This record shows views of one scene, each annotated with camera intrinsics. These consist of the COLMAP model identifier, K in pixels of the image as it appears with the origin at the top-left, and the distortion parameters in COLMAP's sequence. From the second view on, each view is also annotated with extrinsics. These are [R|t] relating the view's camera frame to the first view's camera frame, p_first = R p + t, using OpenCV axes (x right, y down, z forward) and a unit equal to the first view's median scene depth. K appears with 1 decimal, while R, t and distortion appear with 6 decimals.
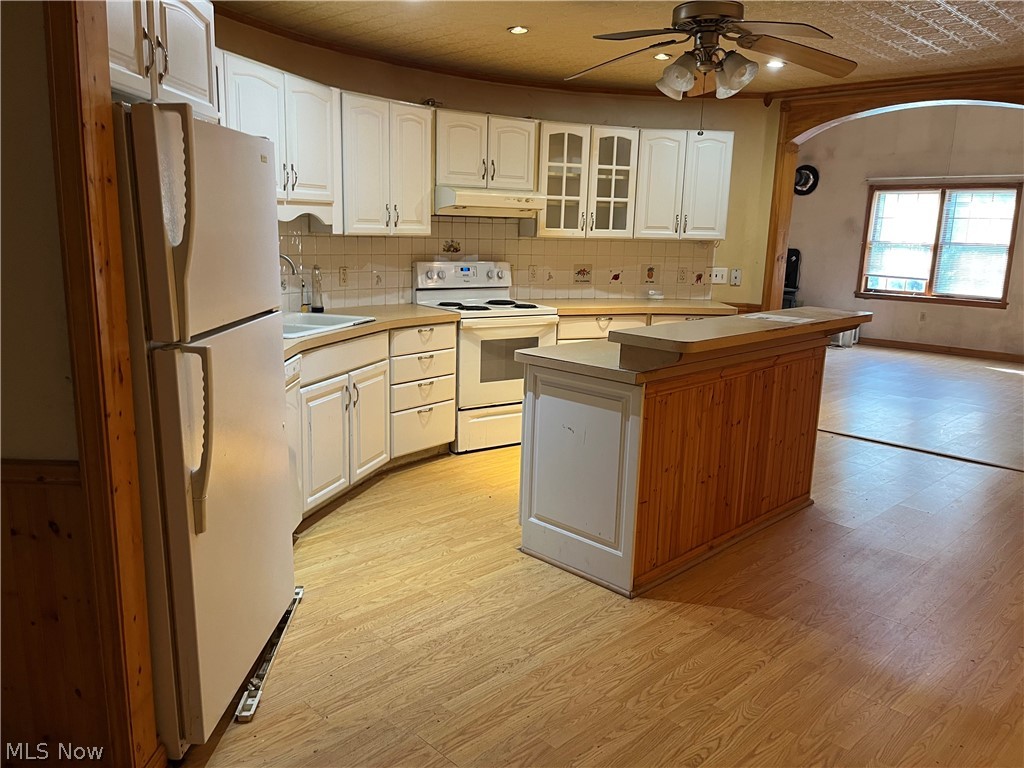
lens RADIAL K [[777.1, 0, 519.4], [0, 777.1, 385.2], [0, 0, 1]] dist [0.056173, -0.086830]
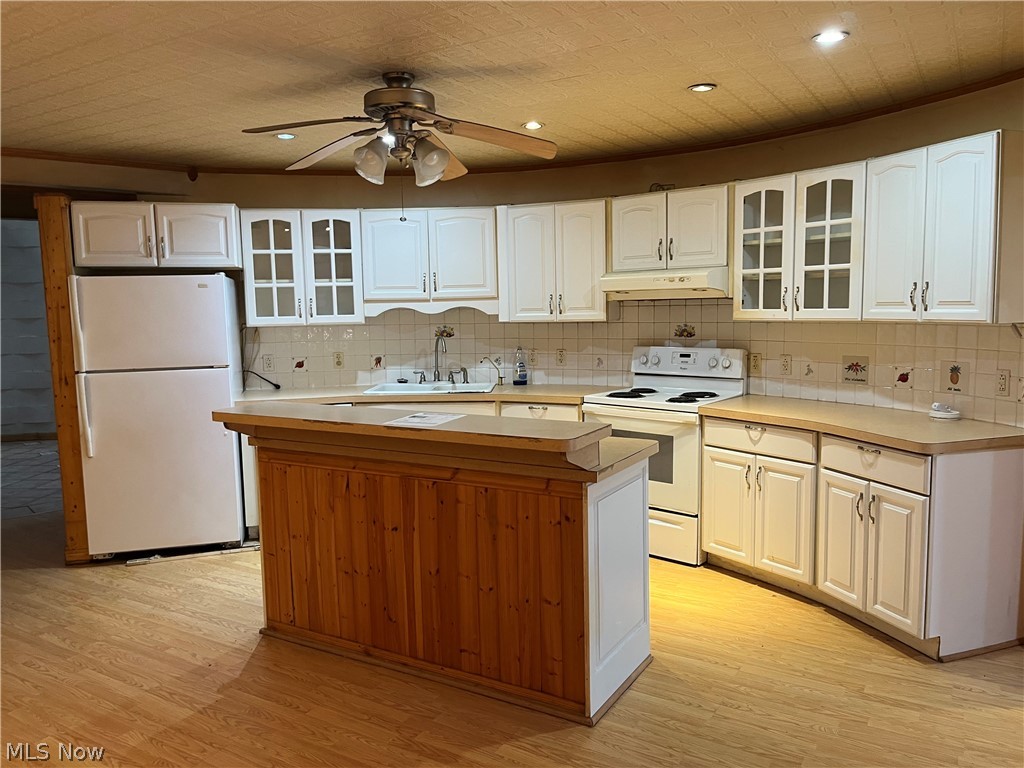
lens RADIAL K [[777.1, 0, 512.4], [0, 777.1, 389.3], [0, 0, 1]] dist [0.056173, -0.086830]
pose [[0.246660, 0.076328, -0.966092, 0.768174], [-0.169906, 0.984859, 0.034430, -0.107557], [0.954092, 0.155653, 0.255894, 0.579900]]
